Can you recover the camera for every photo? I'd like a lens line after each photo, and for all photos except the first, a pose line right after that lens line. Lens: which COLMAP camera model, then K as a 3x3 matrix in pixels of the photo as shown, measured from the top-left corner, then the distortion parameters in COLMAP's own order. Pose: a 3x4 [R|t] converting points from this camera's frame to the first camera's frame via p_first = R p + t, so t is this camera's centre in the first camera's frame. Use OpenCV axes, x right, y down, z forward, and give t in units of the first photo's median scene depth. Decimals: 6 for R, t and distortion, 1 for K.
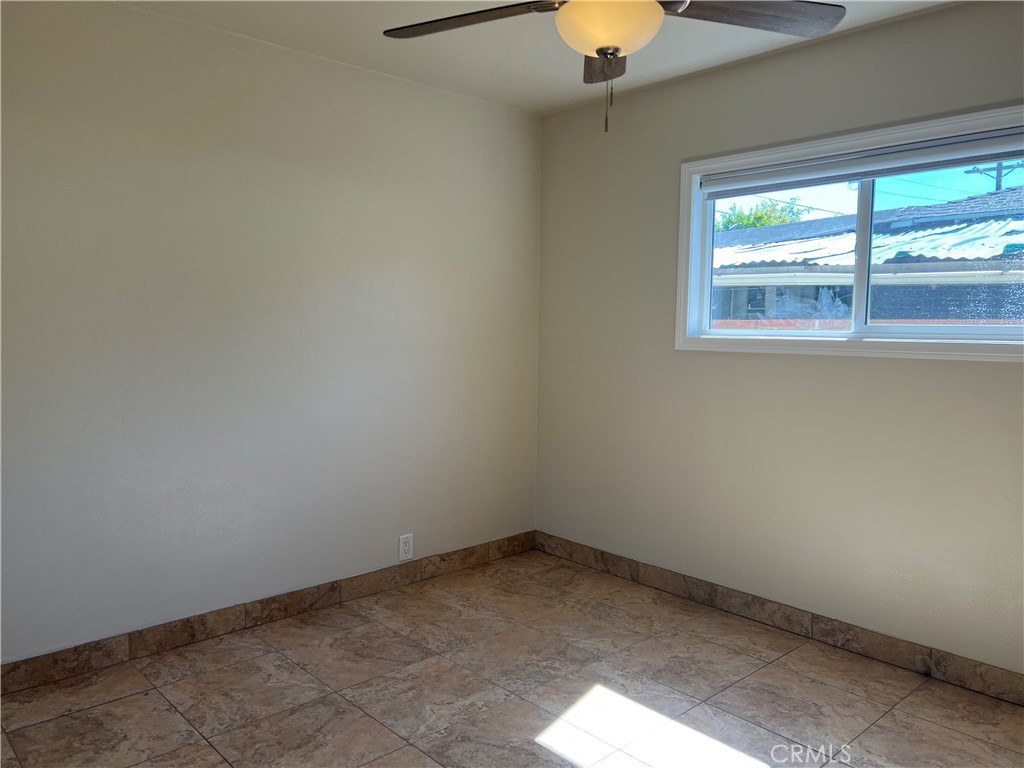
lens RADIAL K [[773.4, 0, 510.5], [0, 773.4, 385.8], [0, 0, 1]] dist [0.045196, -0.047903]
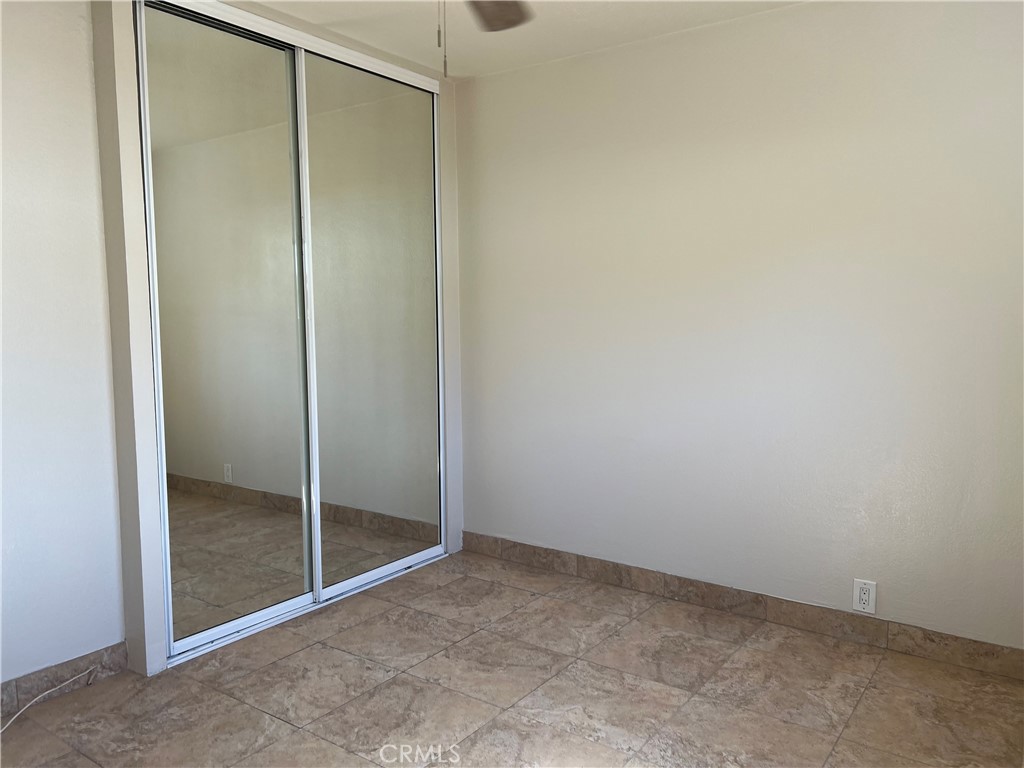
lens RADIAL K [[773.4, 0, 512.3], [0, 773.4, 384.5], [0, 0, 1]] dist [0.045196, -0.047903]
pose [[0.215660, 0.090251, -0.972289, 0.649117], [-0.082512, 0.993843, 0.073950, -0.038274], [0.972976, 0.064277, 0.221779, 0.575650]]
